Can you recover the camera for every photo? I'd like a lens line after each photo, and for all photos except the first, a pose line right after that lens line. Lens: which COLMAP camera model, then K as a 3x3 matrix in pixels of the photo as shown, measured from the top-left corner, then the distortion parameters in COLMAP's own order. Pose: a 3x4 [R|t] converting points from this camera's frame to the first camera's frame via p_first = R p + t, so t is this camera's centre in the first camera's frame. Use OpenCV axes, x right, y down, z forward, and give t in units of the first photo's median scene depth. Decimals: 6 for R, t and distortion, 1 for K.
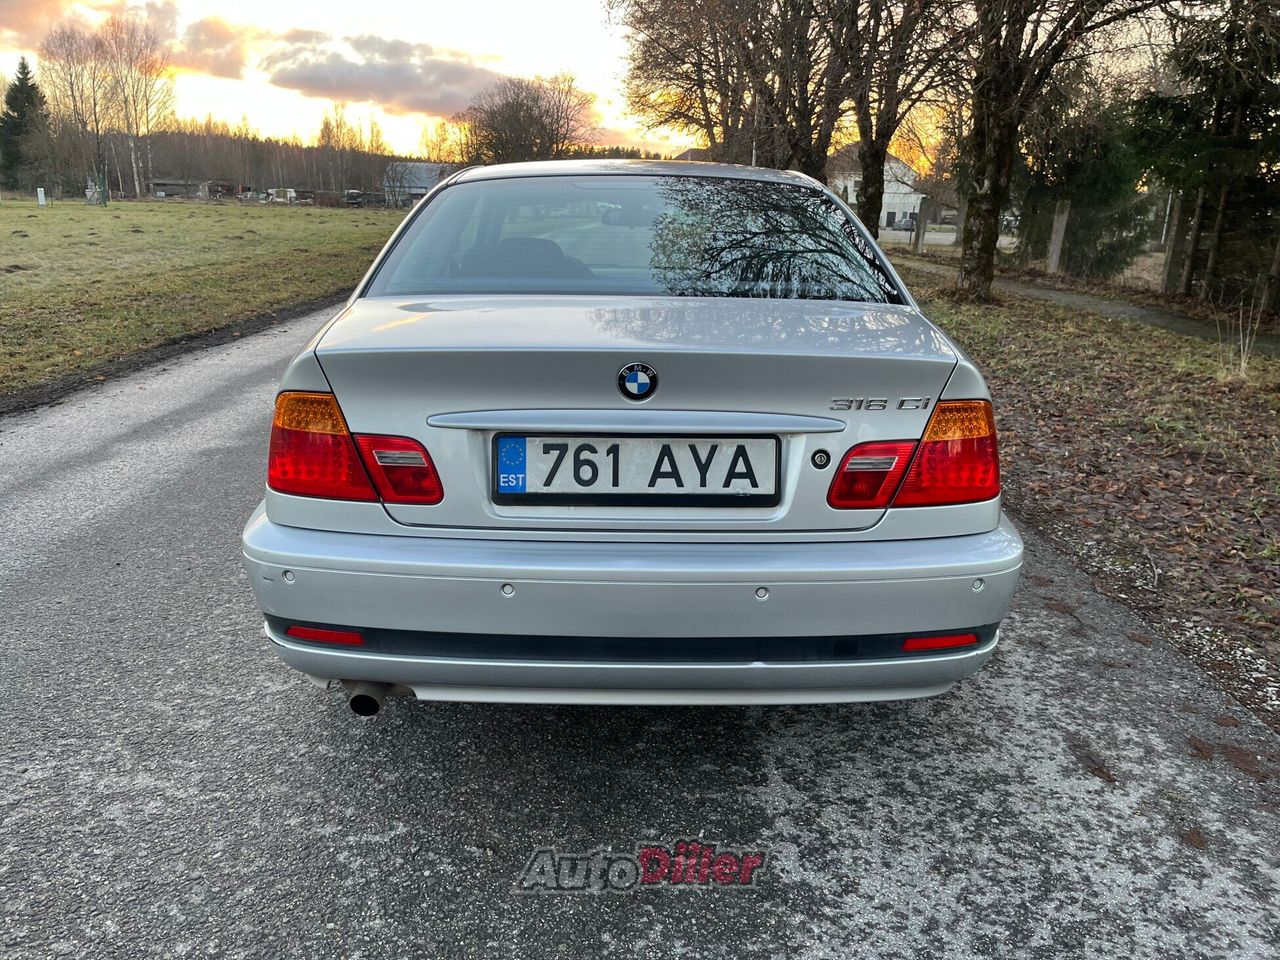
lens RADIAL K [[967.4, 0, 638.3], [0, 967.4, 478.2], [0, 0, 1]] dist [0.058888, -0.079267]
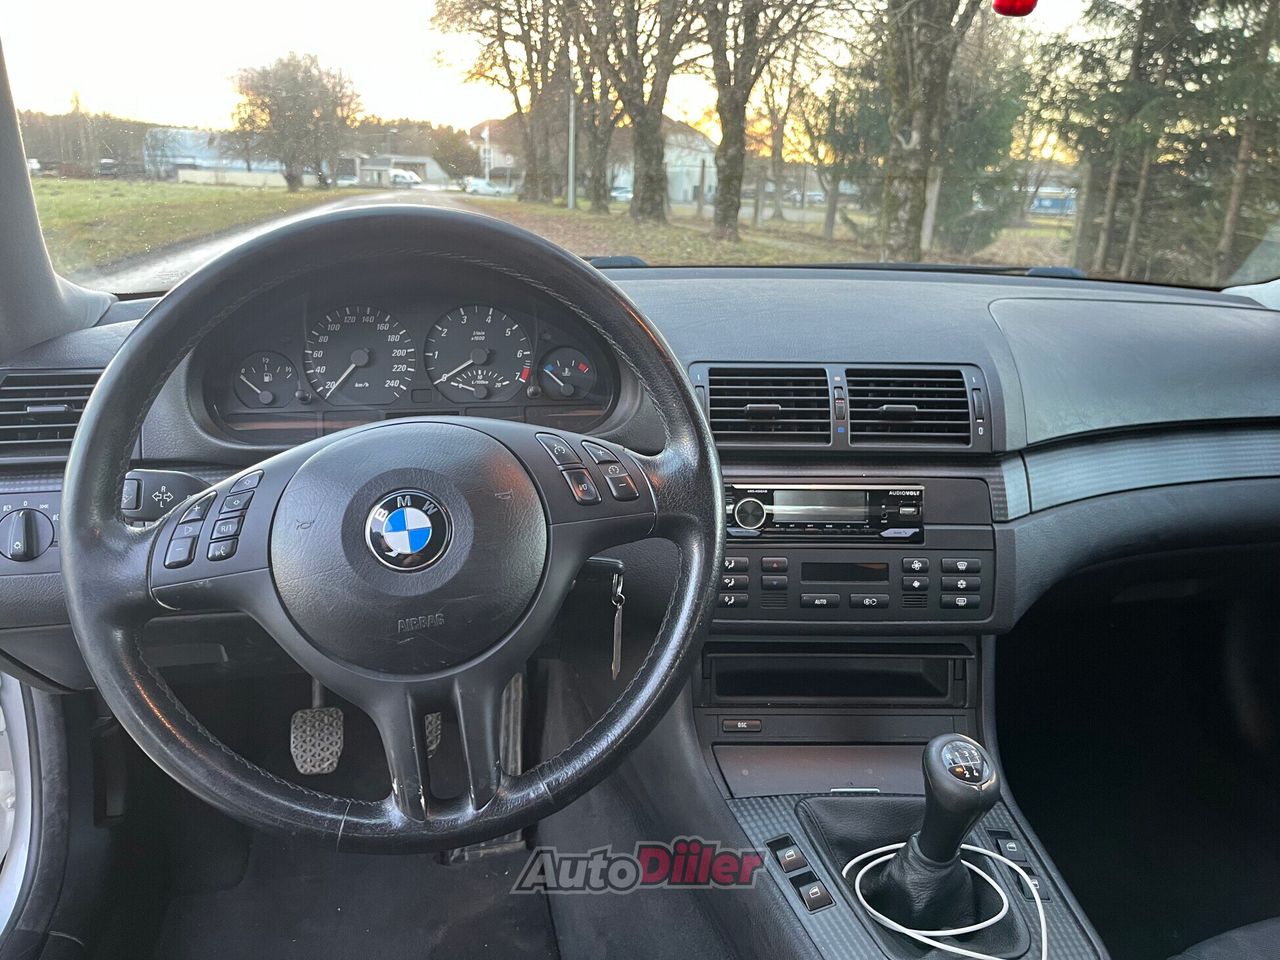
lens RADIAL K [[967.4, 0, 652.8], [0, 967.4, 486.3], [0, 0, 1]] dist [0.058888, -0.079267]
pose [[0.977868, -0.058906, 0.200758, -0.009527], [0.052623, 0.997947, 0.036495, -0.028521], [-0.202496, -0.025123, 0.978961, 0.124987]]
